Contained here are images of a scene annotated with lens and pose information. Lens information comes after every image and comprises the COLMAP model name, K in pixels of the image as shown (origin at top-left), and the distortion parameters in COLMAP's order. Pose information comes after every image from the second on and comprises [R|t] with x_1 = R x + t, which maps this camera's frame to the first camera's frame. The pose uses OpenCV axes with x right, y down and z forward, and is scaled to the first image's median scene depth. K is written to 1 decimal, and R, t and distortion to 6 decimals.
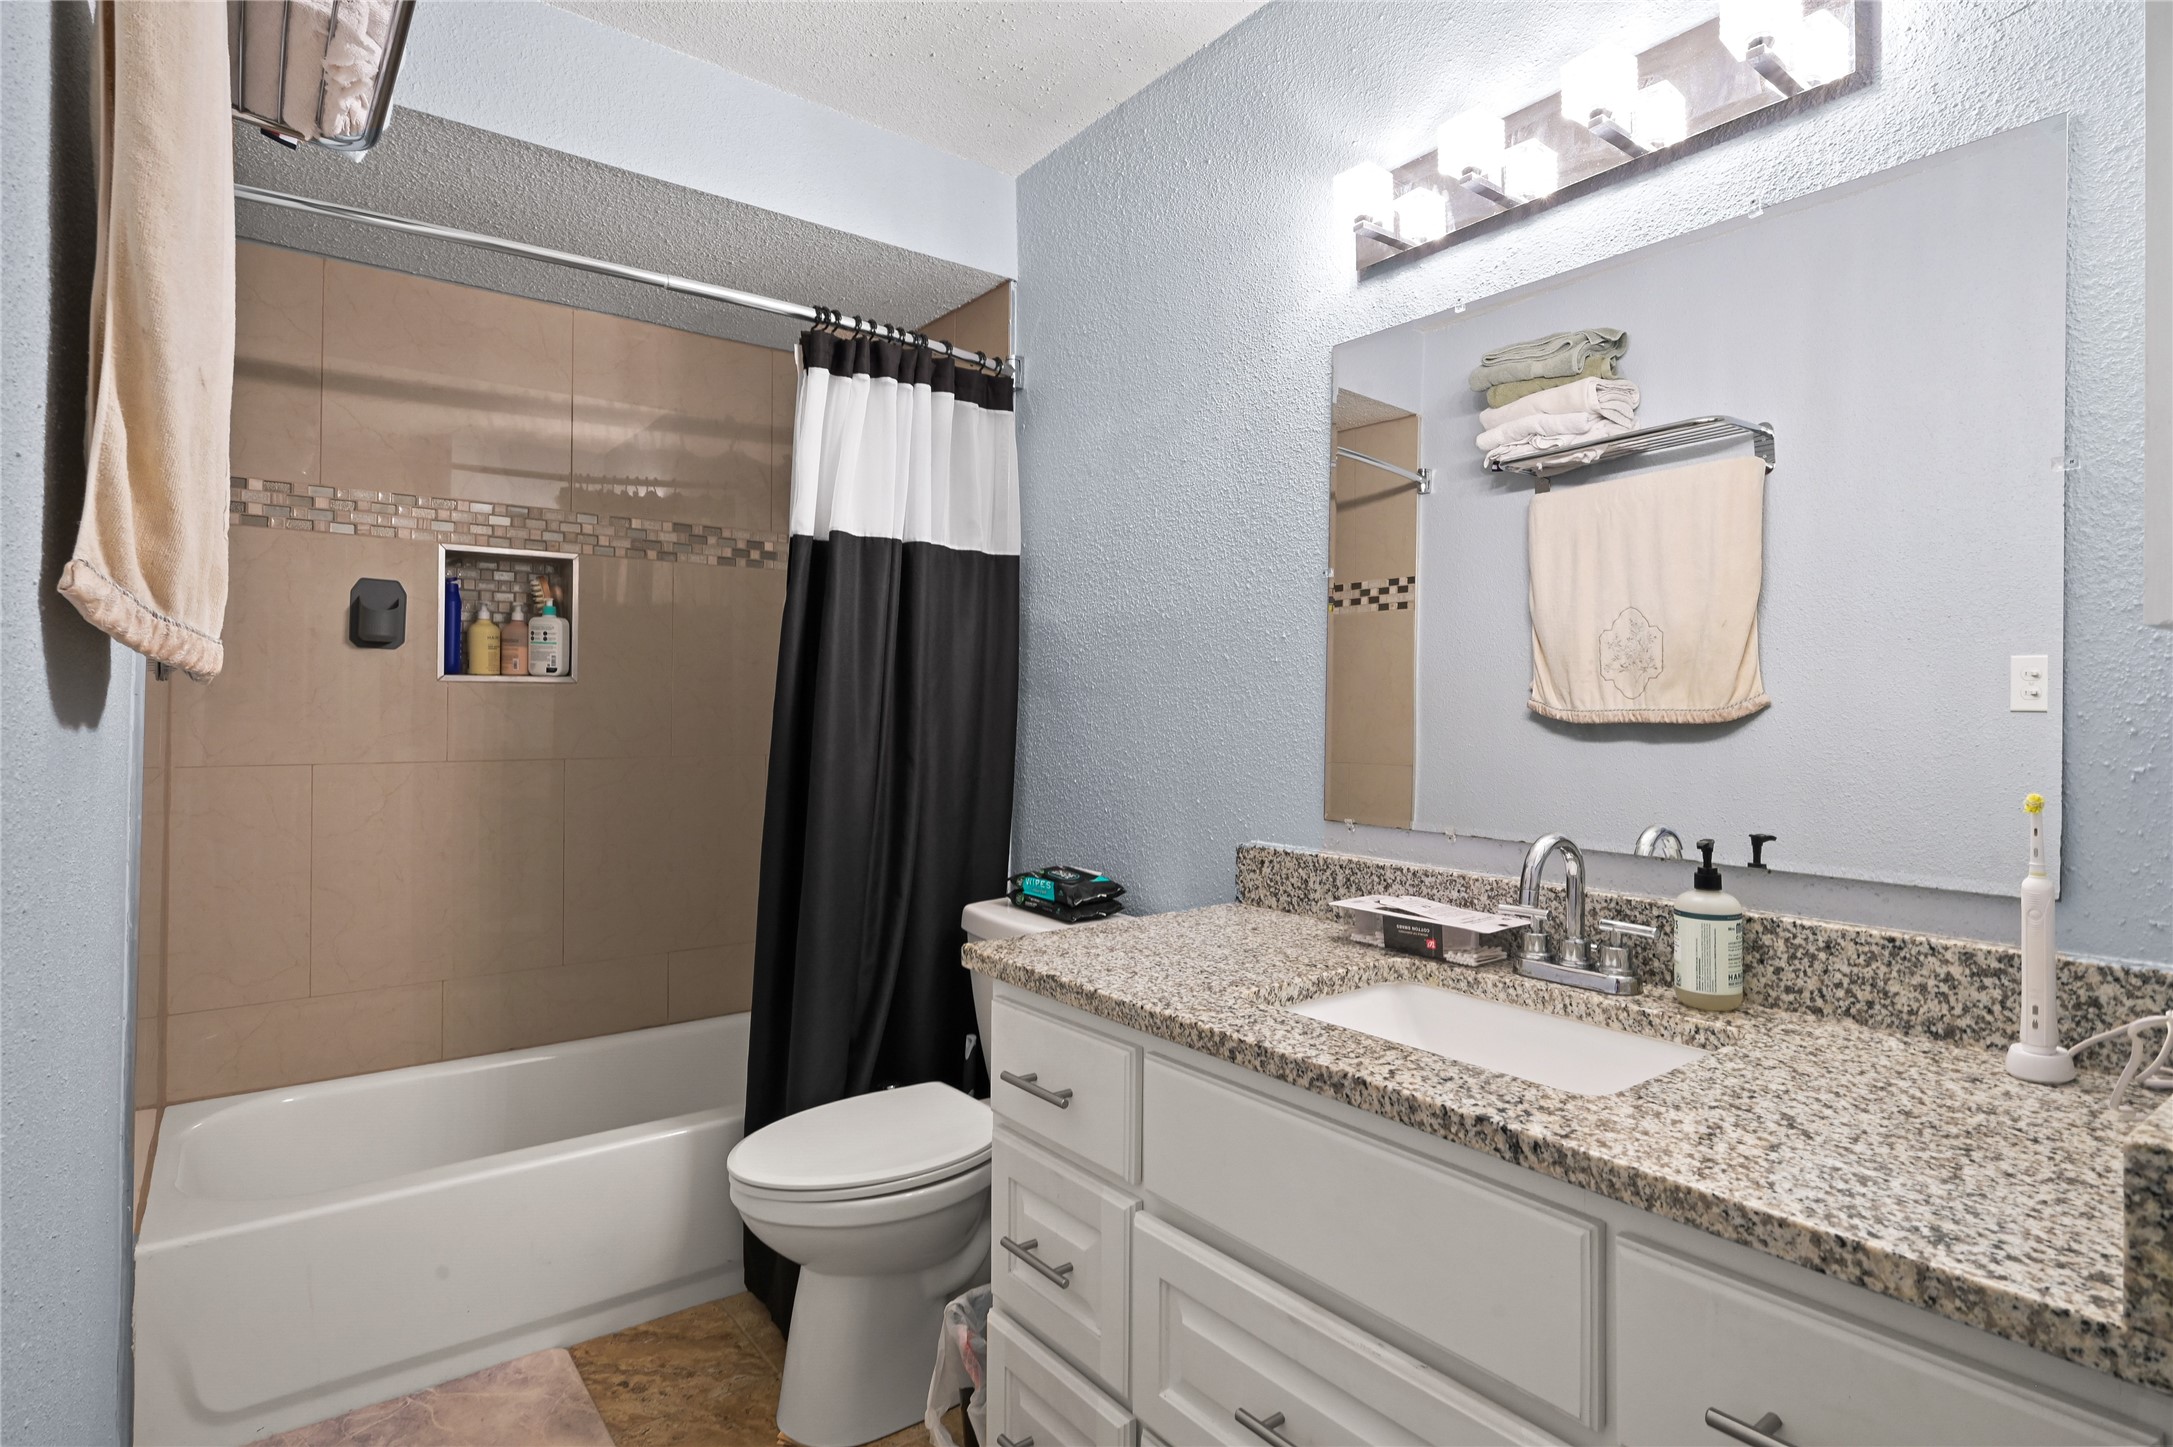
lens RADIAL K [[1116.6, 0, 1102.3], [0, 1116.6, 713.1], [0, 0, 1]] dist [-0.003232, -0.000264]
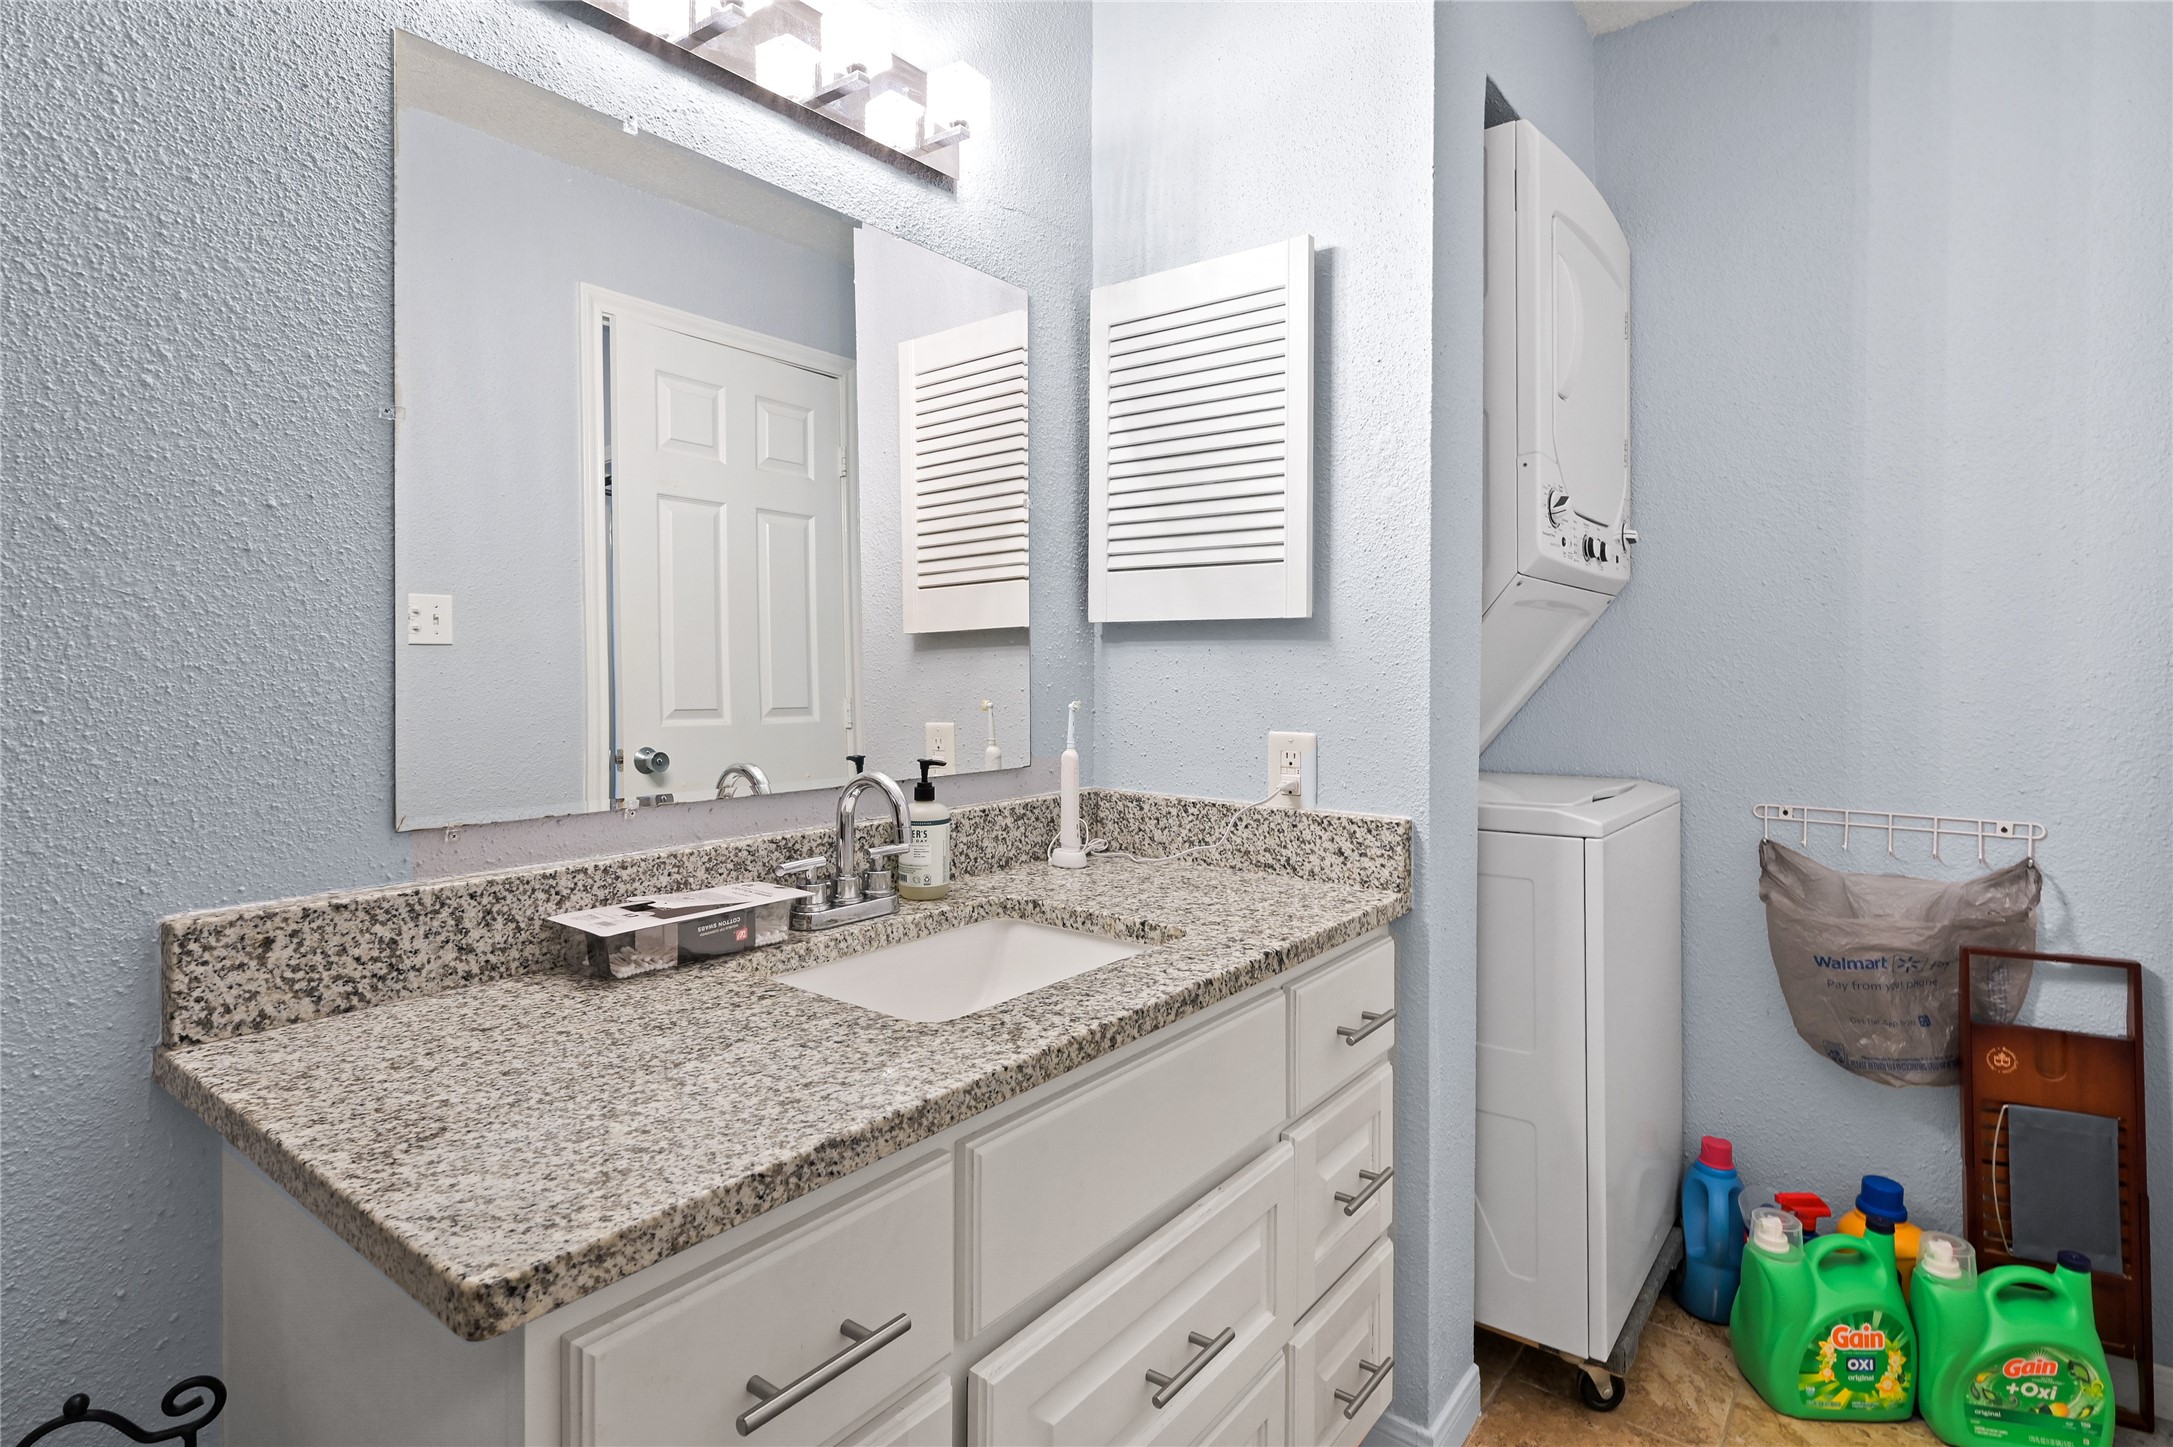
lens RADIAL K [[1116.6, 0, 1119.0], [0, 1116.6, 675.2], [0, 0, 1]] dist [-0.003232, -0.000264]
pose [[-0.268092, -0.021350, 0.963157, -0.641784], [-0.005086, 0.999772, 0.020746, -0.001729], [-0.963380, 0.000663, -0.268140, 1.084135]]
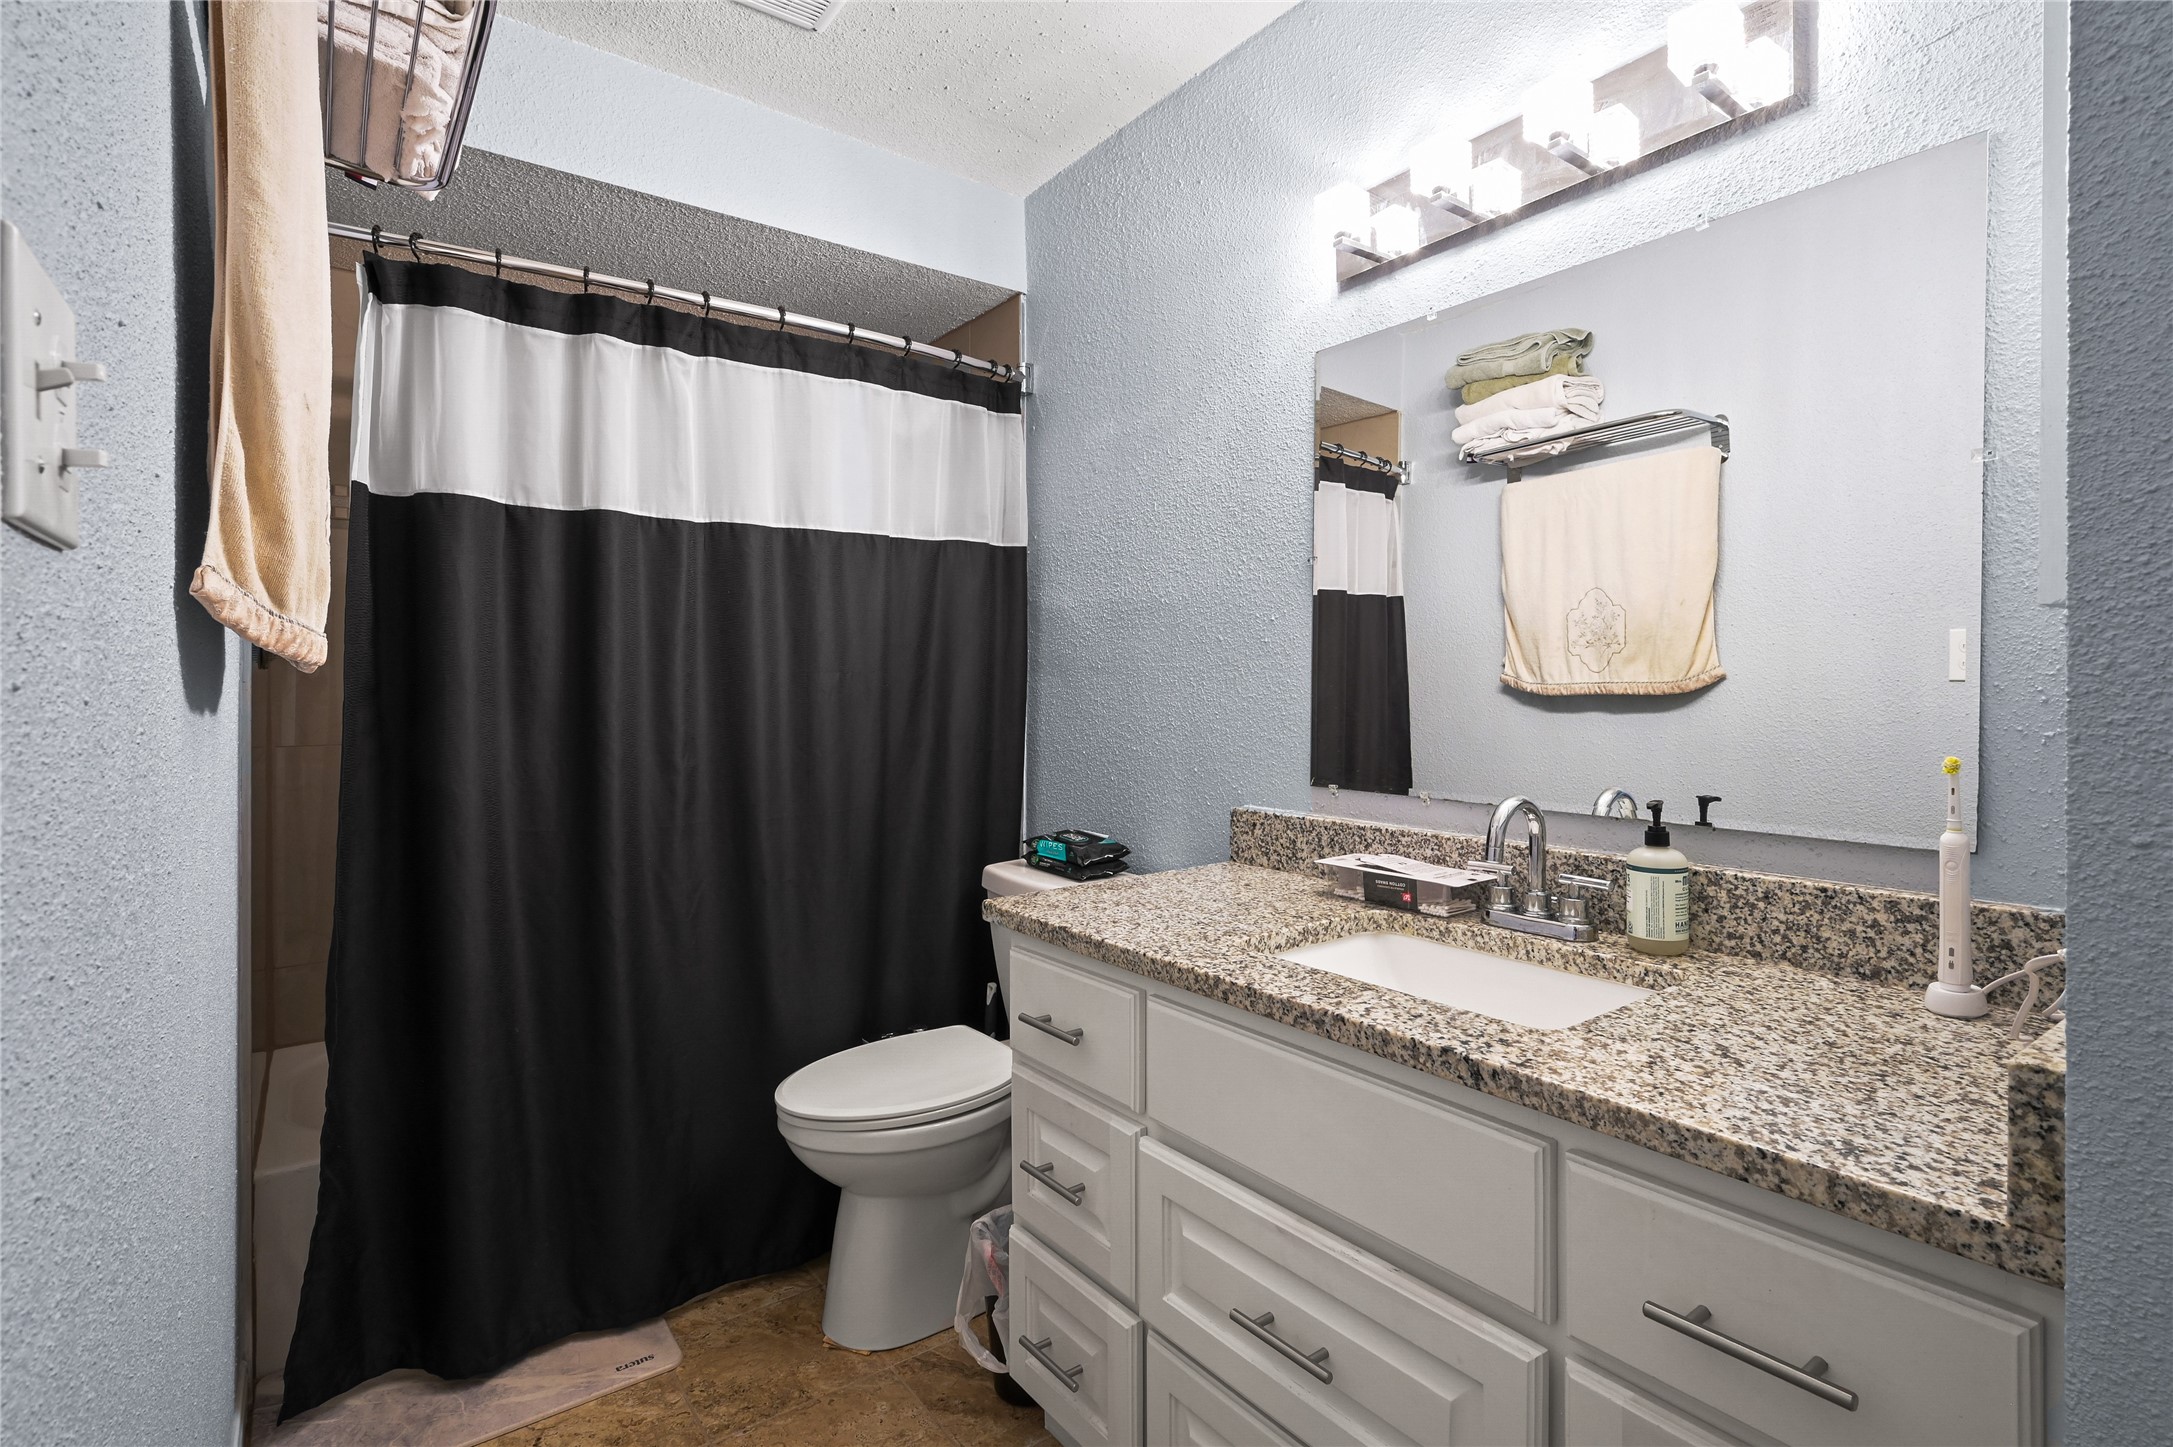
lens RADIAL K [[1033.3, 0, 1089.6], [0, 1033.3, 709.7], [0, 0, 1]] dist [-0.005121, -0.000378]
pose [[0.999761, -0.009033, -0.019905, 0.003507], [0.009416, 0.999771, 0.019213, -0.001168], [0.019727, -0.019396, 0.999617, -0.026317]]
